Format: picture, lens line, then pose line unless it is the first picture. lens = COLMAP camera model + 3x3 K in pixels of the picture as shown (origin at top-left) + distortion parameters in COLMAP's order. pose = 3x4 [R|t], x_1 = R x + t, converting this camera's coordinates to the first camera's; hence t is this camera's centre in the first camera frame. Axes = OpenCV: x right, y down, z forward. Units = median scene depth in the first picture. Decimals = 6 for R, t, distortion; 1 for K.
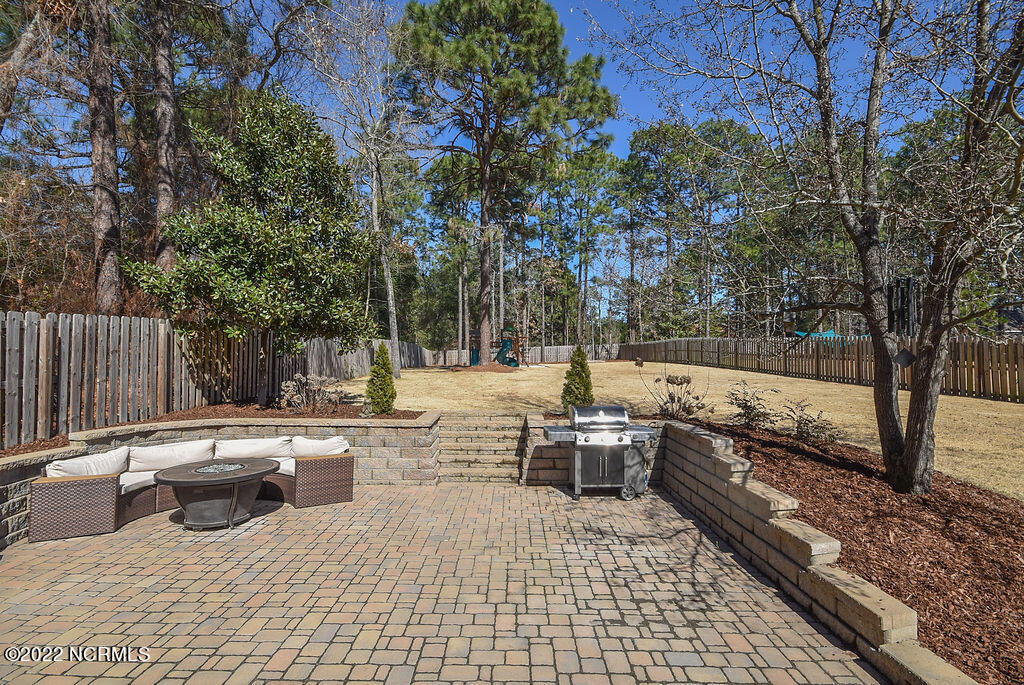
lens RADIAL K [[510.3, 0, 512.0], [0, 510.3, 342.5], [0, 0, 1]] dist [0.012948, 0.000103]
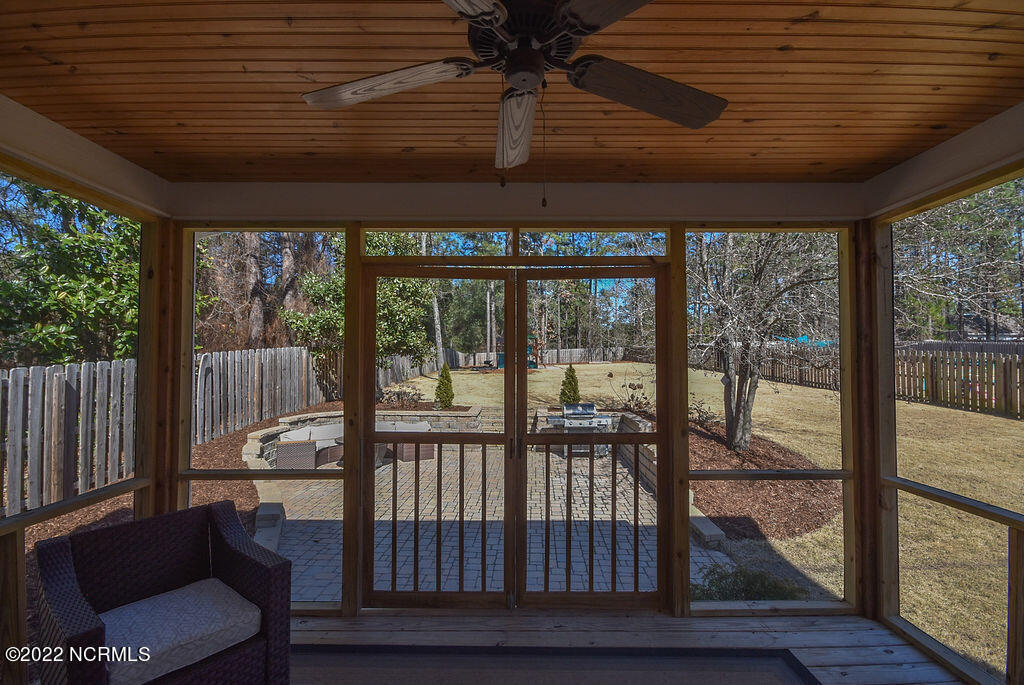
lens RADIAL K [[459.3, 0, 512.0], [0, 459.3, 342.5], [0, 0, 1]] dist [-0.001346, -0.000081]
pose [[0.998907, -0.005559, -0.046415, 0.016755], [0.005541, 0.999985, -0.000522, -0.052833], [0.046417, 0.000264, 0.998922, -0.354710]]
